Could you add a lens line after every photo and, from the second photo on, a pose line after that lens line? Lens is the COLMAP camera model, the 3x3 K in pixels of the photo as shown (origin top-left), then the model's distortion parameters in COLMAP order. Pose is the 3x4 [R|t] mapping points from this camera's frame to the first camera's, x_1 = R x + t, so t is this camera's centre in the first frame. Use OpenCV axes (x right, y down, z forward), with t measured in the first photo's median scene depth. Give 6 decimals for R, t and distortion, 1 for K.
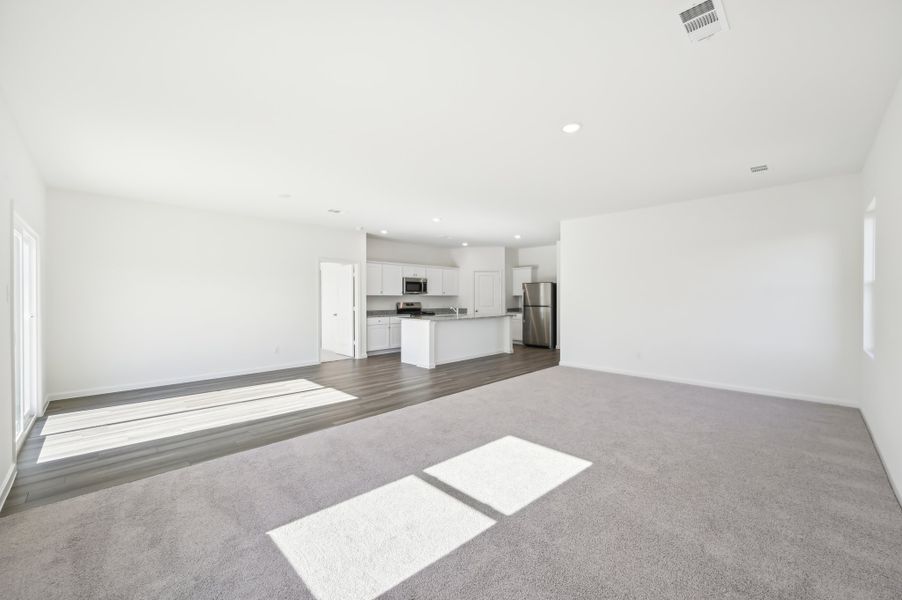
lens RADIAL K [[357.7, 0, 449.3], [0, 357.7, 301.2], [0, 0, 1]] dist [-0.001903, -0.000196]
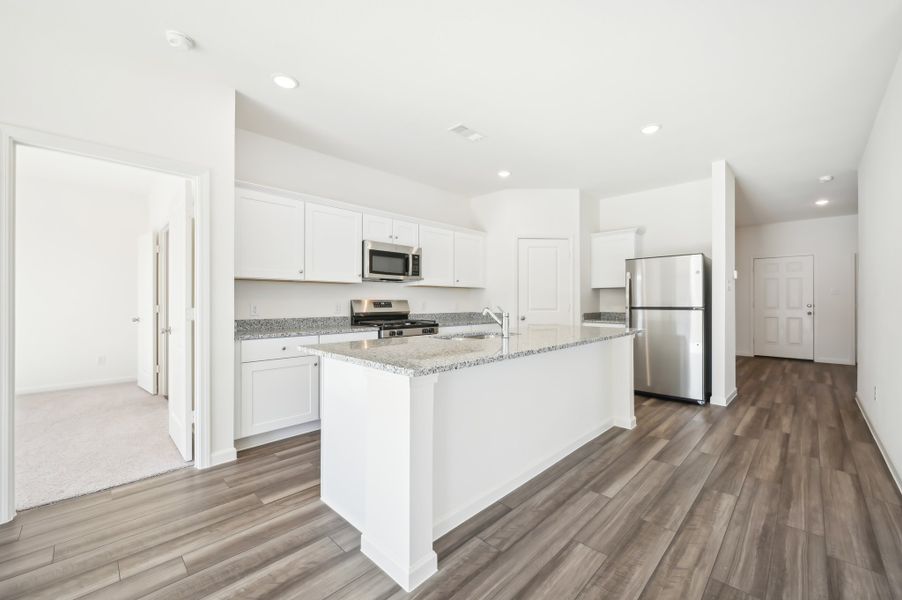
lens RADIAL K [[357.7, 0, 449.7], [0, 357.7, 300.1], [0, 0, 1]] dist [-0.001903, -0.000196]
pose [[0.999913, 0.002889, -0.012856, -0.020167], [-0.003047, 0.999919, -0.012319, 0.009344], [0.012819, 0.012357, 0.999841, 0.559338]]
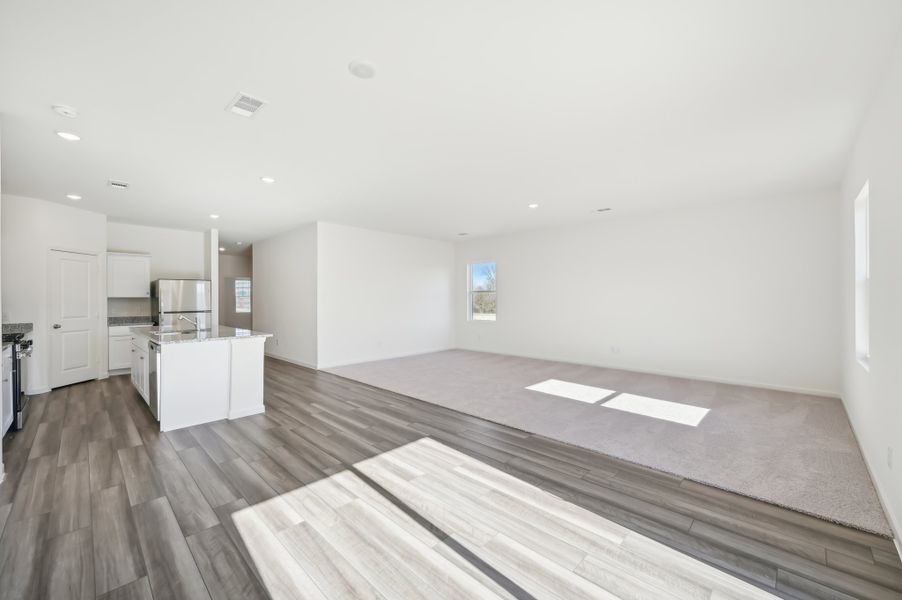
lens RADIAL K [[357.7, 0, 450.3], [0, 357.7, 298.7], [0, 0, 1]] dist [-0.001903, -0.000196]
pose [[-0.020296, 0.009433, 0.999750, -0.494026], [0.014145, 0.999858, -0.009146, 0.000190], [-0.999694, 0.013956, -0.020426, 0.487432]]
